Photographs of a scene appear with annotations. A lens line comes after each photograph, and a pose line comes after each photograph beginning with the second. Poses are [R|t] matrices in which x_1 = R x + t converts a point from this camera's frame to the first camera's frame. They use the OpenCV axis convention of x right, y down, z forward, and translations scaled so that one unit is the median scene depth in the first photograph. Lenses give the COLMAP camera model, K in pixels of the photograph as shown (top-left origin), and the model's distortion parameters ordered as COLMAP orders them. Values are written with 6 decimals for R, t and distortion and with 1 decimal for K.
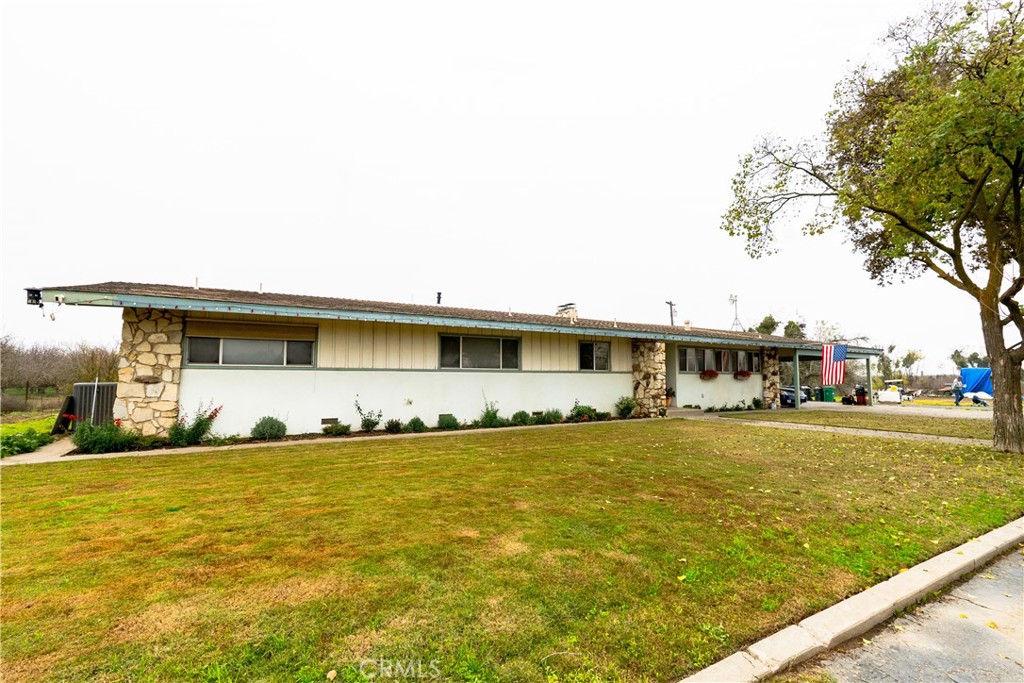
lens RADIAL K [[470.1, 0, 513.7], [0, 470.1, 342.4], [0, 0, 1]] dist [-0.008396, 0.003624]
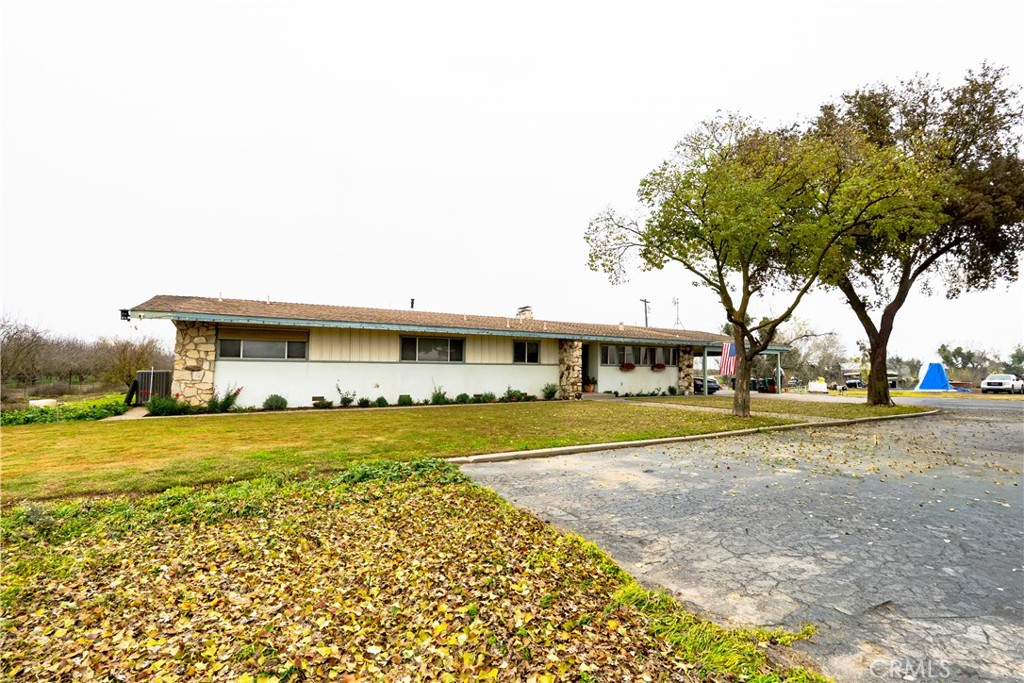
lens RADIAL K [[470.1, 0, 513.7], [0, 470.1, 342.4], [0, 0, 1]] dist [-0.008396, 0.003624]
pose [[0.999964, 0.004223, -0.007380, 0.176570], [-0.004093, 0.999838, 0.017535, -0.023707], [0.007453, -0.017504, 0.999819, -0.345363]]
